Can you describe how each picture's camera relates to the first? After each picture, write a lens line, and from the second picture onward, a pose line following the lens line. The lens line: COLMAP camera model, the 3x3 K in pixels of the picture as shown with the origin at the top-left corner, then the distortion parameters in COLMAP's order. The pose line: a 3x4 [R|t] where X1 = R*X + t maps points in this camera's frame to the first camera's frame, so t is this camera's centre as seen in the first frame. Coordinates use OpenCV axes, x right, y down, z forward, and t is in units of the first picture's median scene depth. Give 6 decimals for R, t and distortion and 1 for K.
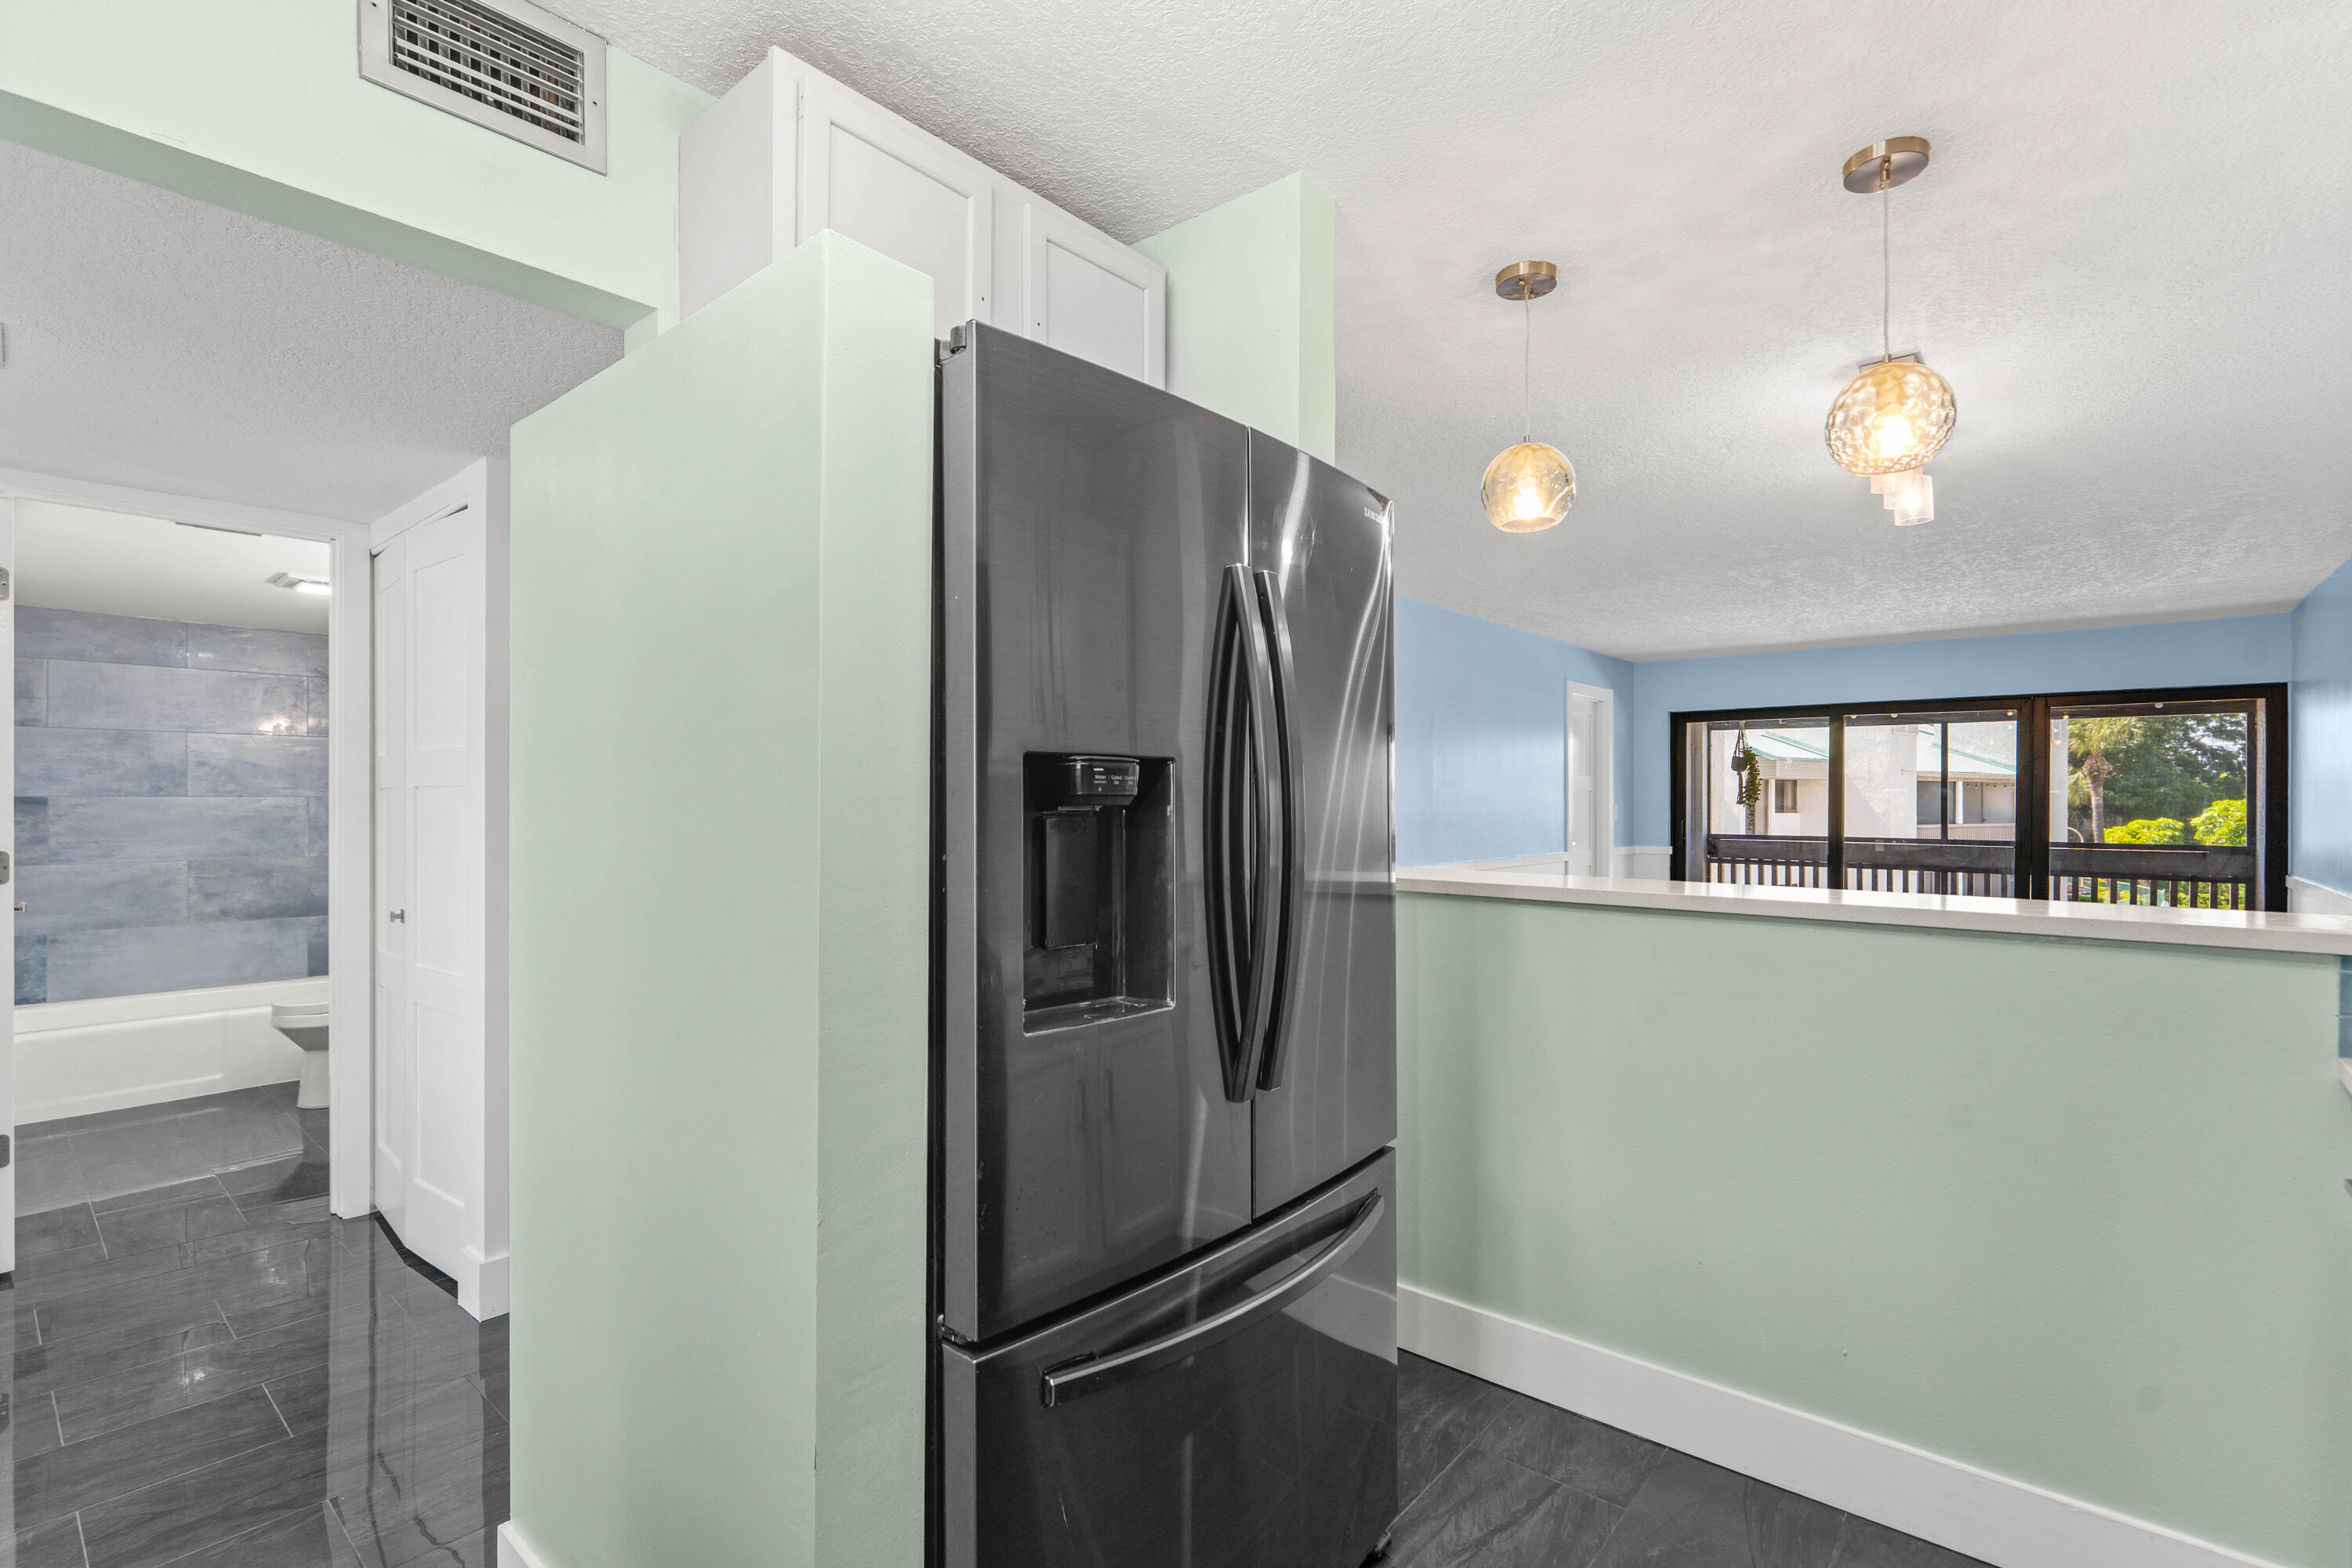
lens RADIAL K [[1071.8, 0, 1185.7], [0, 1071.8, 788.2], [0, 0, 1]] dist [0.004304, 0.000429]
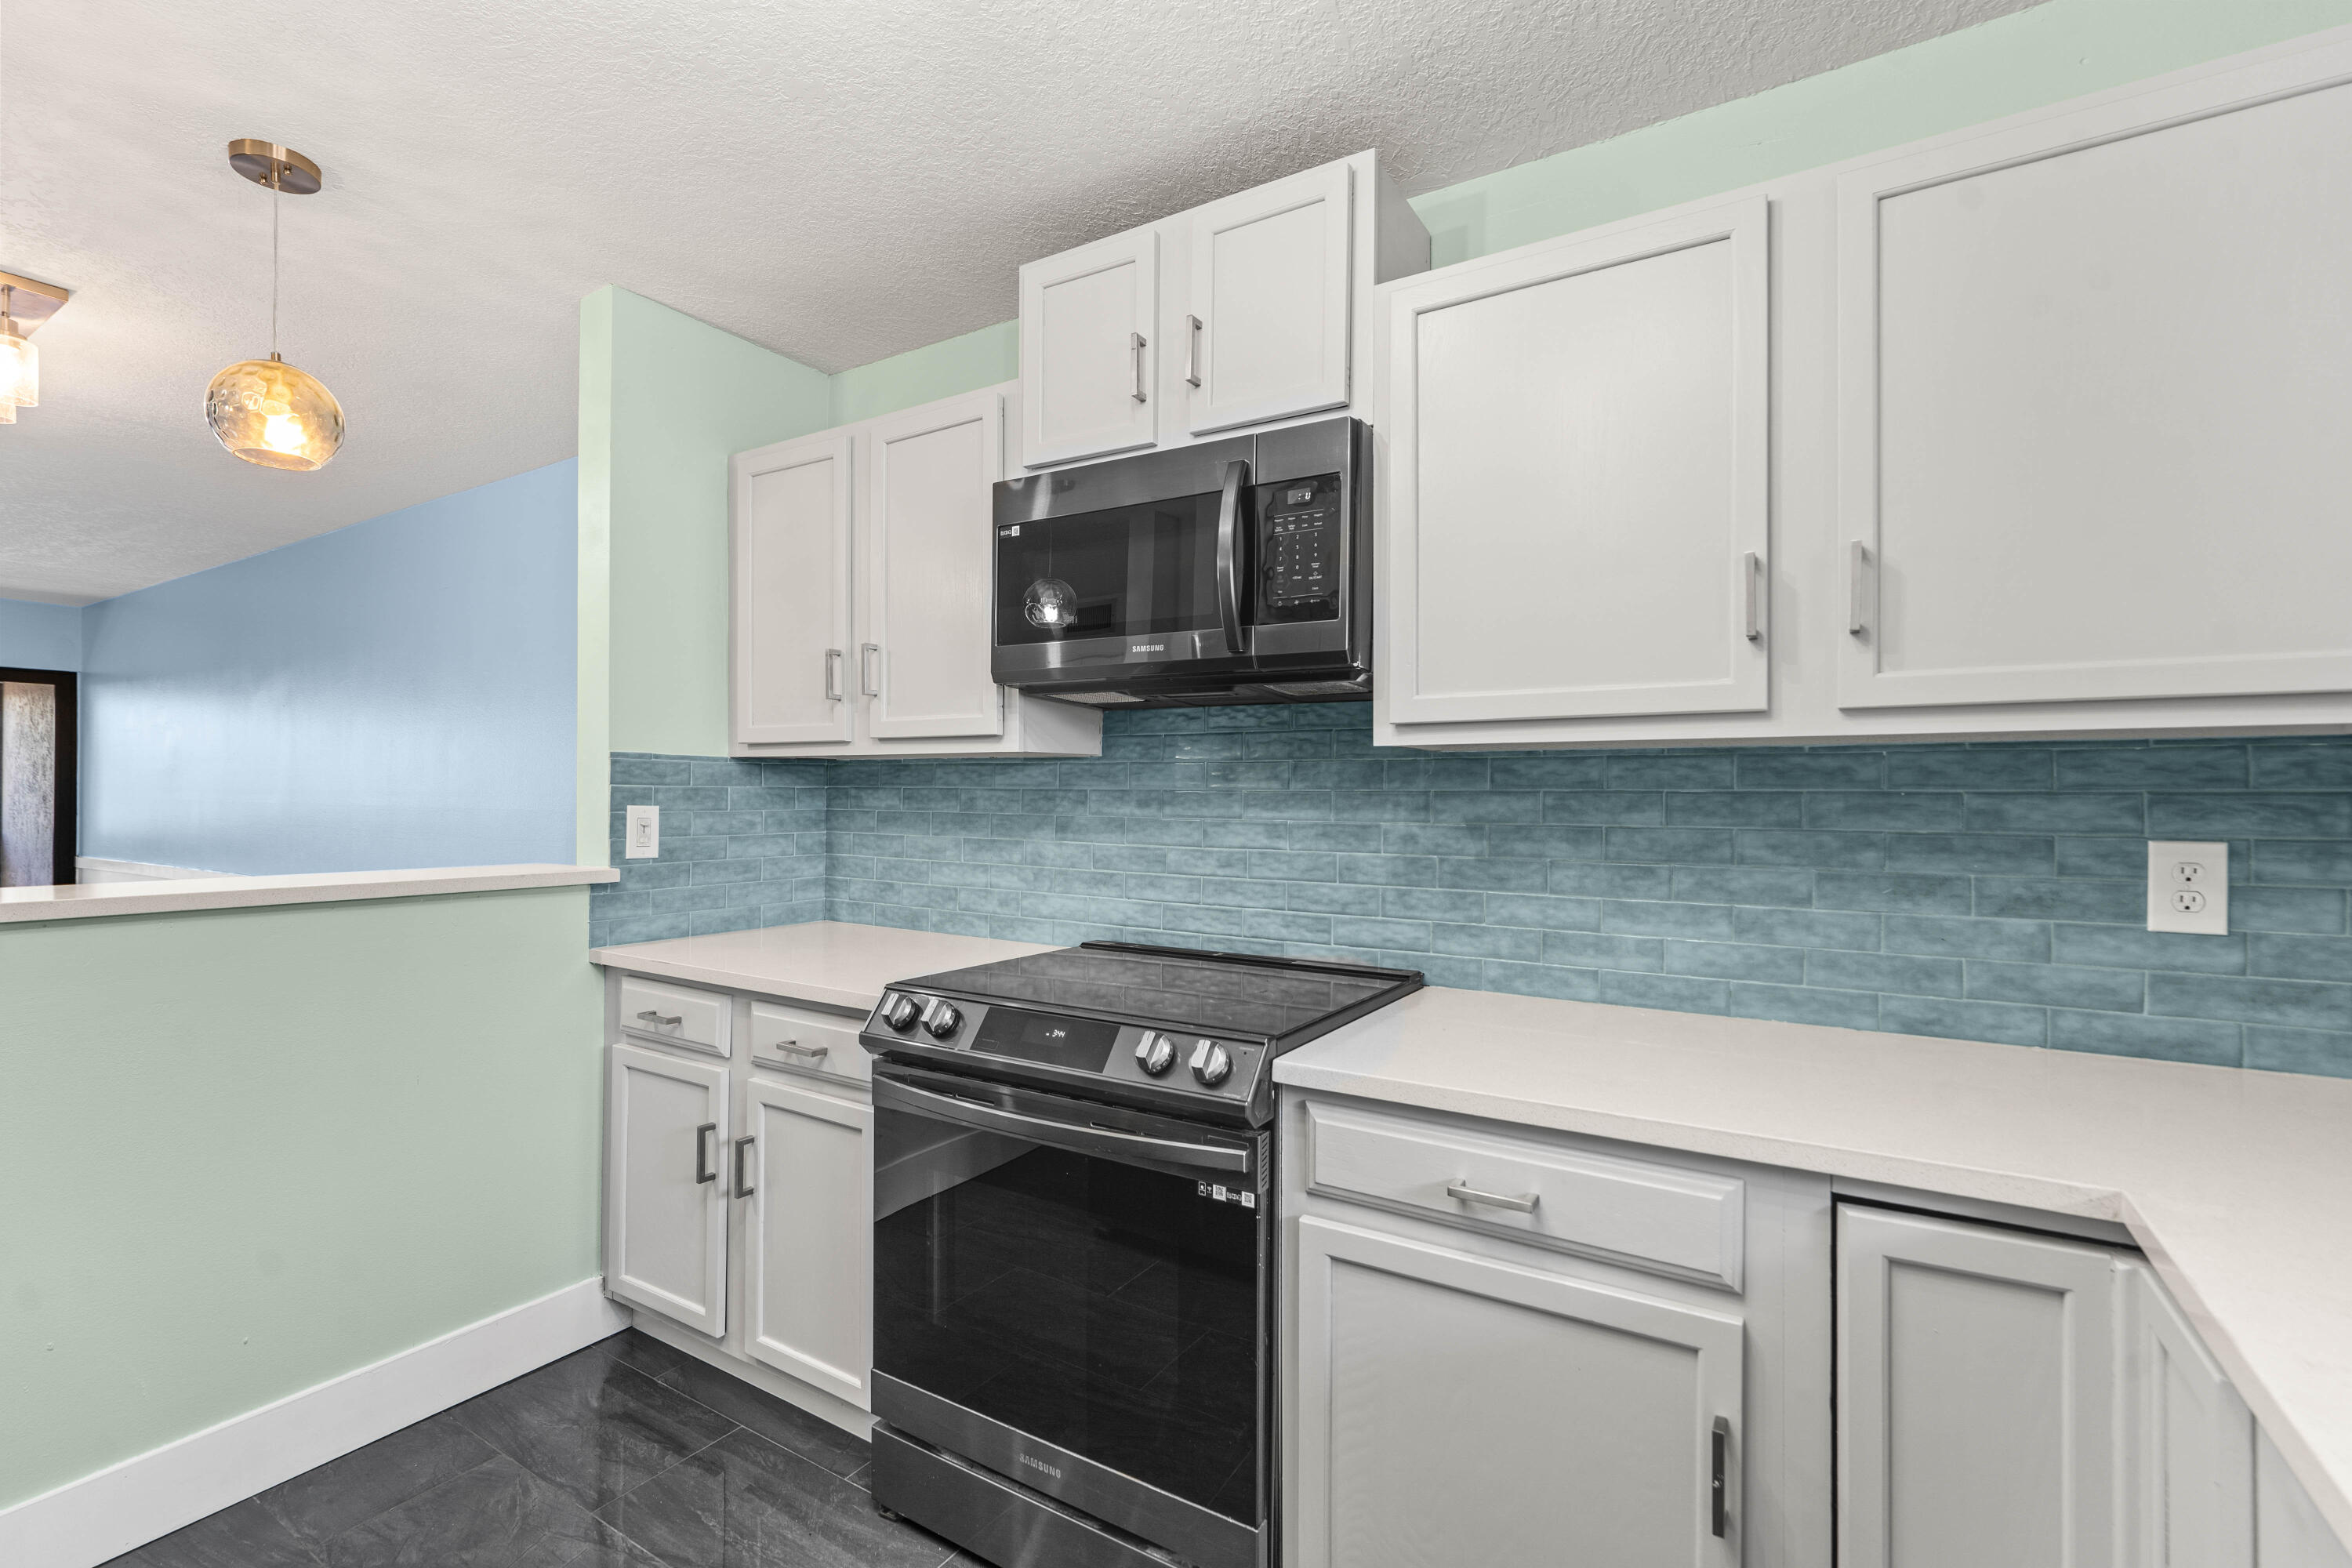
lens RADIAL K [[1060.1, 0, 1161.8], [0, 1060.1, 794.7], [0, 0, 1]] dist [0.000075, -0.000306]
pose [[-0.130482, -0.004690, 0.991440, -0.505477], [-0.015401, 0.999878, 0.002703, 0.006651], [-0.991331, -0.014916, -0.130539, 0.328812]]
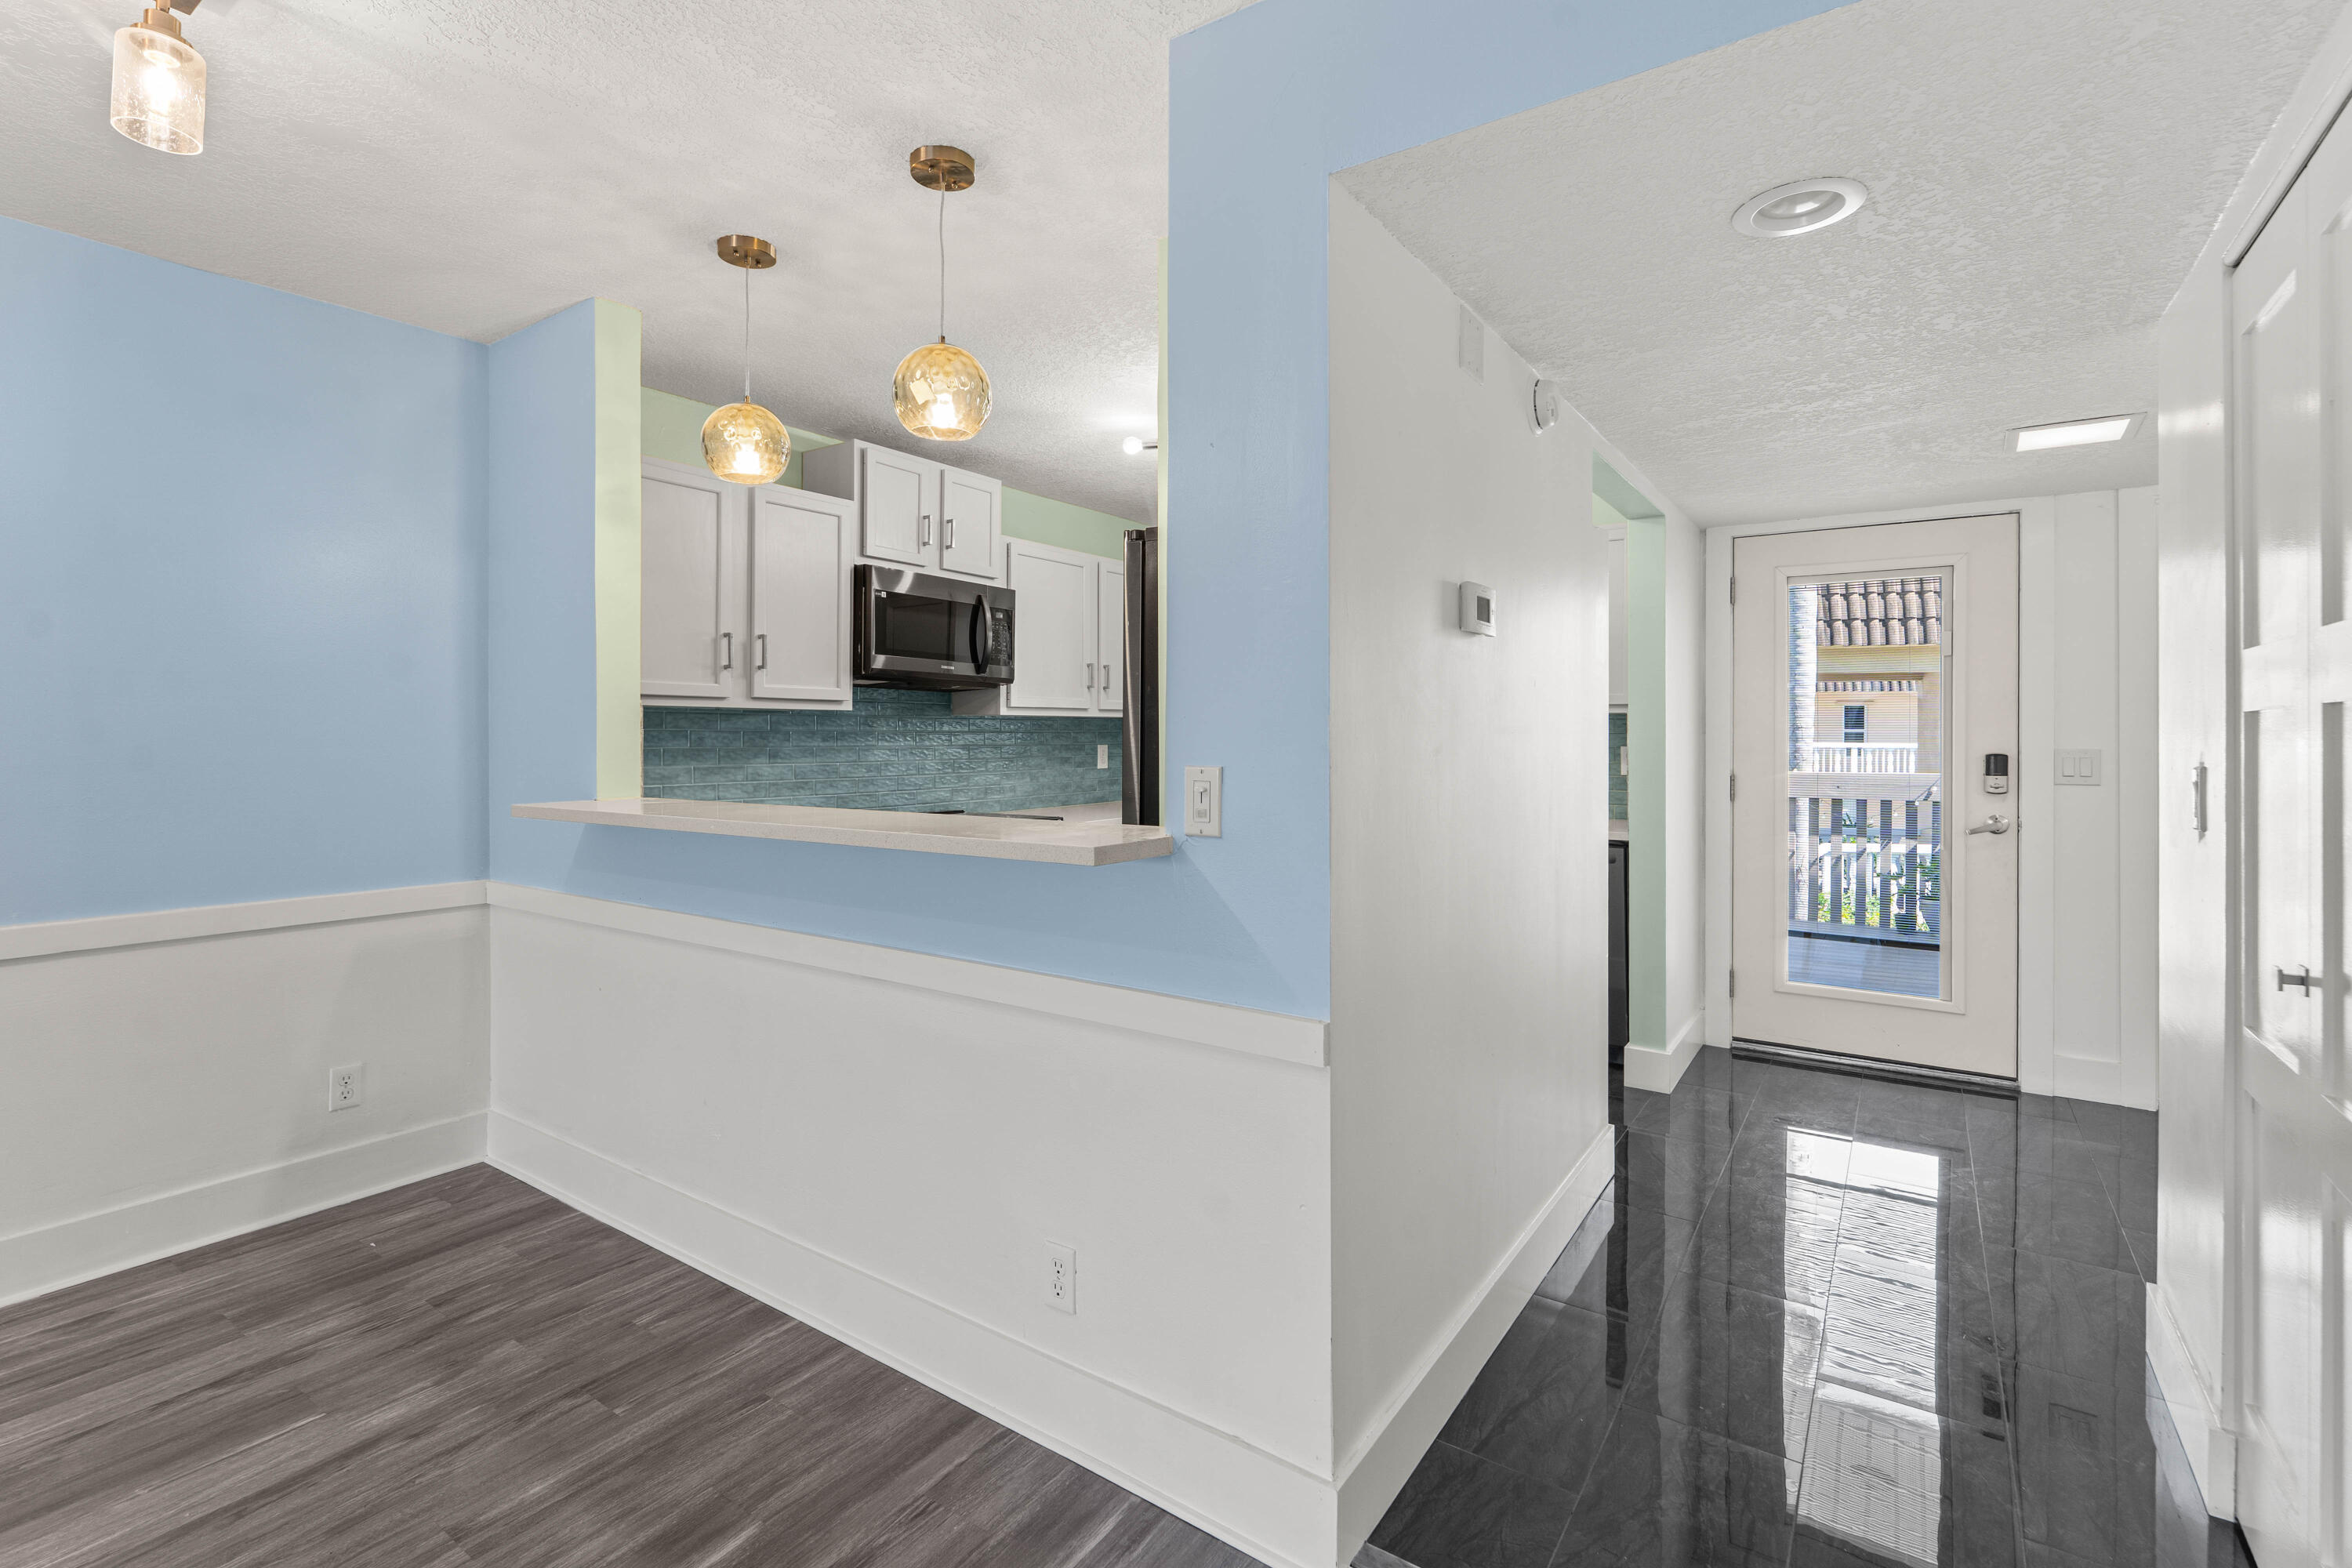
lens RADIAL K [[1064.3, 0, 1193.3], [0, 1064.3, 758.8], [0, 0, 1]] dist [0.000182, -0.000120]
pose [[-0.993856, -0.001352, -0.110673, 0.267412], [-0.002886, 0.999902, 0.013696, 0.029961], [0.110643, 0.013932, -0.993763, 2.550117]]
